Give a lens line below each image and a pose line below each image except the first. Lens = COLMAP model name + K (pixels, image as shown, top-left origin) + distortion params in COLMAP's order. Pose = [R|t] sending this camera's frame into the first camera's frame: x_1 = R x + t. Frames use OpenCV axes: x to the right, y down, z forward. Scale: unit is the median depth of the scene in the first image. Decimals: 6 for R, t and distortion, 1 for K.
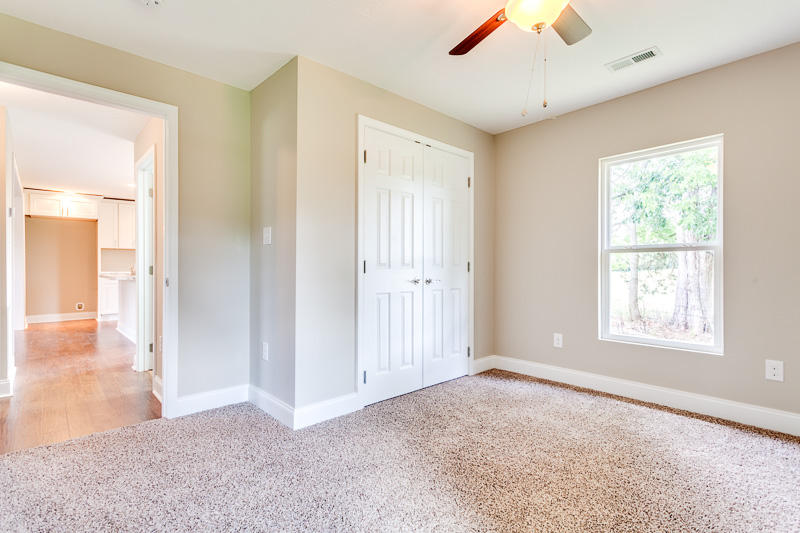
lens RADIAL K [[380.7, 0, 397.9], [0, 380.7, 267.7], [0, 0, 1]] dist [0.000173, 0.000665]
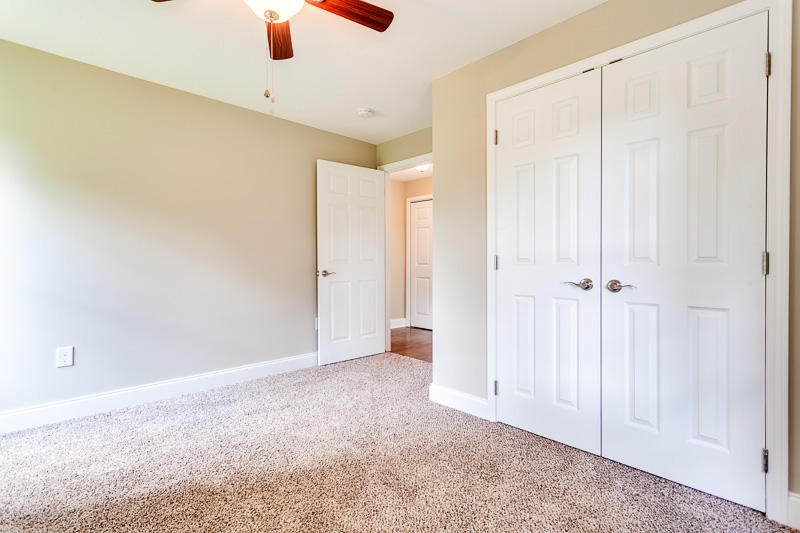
lens RADIAL K [[383.7, 0, 403.6], [0, 383.7, 269.3], [0, 0, 1]] dist [0.000109, 0.000061]
pose [[0.029944, 0.011977, -0.999480, 0.714682], [-0.009228, 0.999889, 0.011705, 0.004362], [0.999509, 0.008873, 0.030051, 0.682697]]
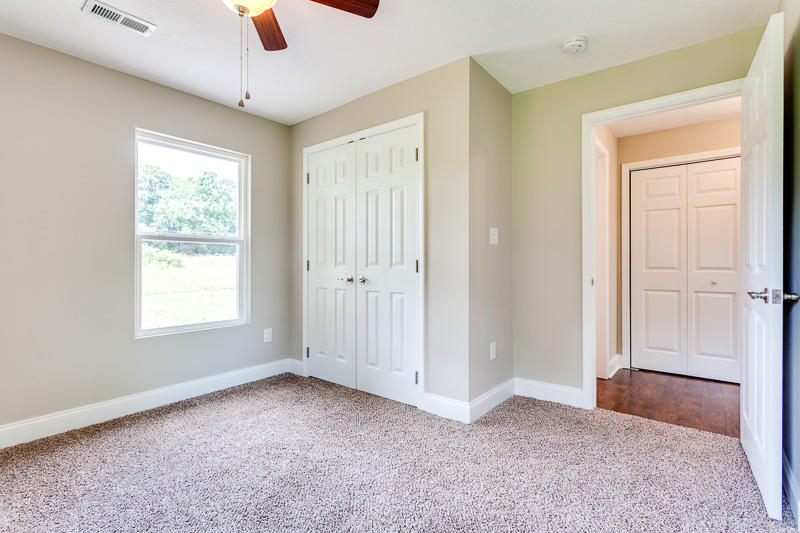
lens RADIAL K [[383.7, 0, 403.6], [0, 383.7, 269.3], [0, 0, 1]] dist [0.000109, 0.000061]
pose [[0.158036, 0.004868, -0.987421, 1.104061], [-0.009387, 0.999950, 0.003427, 0.002929], [0.987389, 0.008727, 0.158074, 1.001389]]
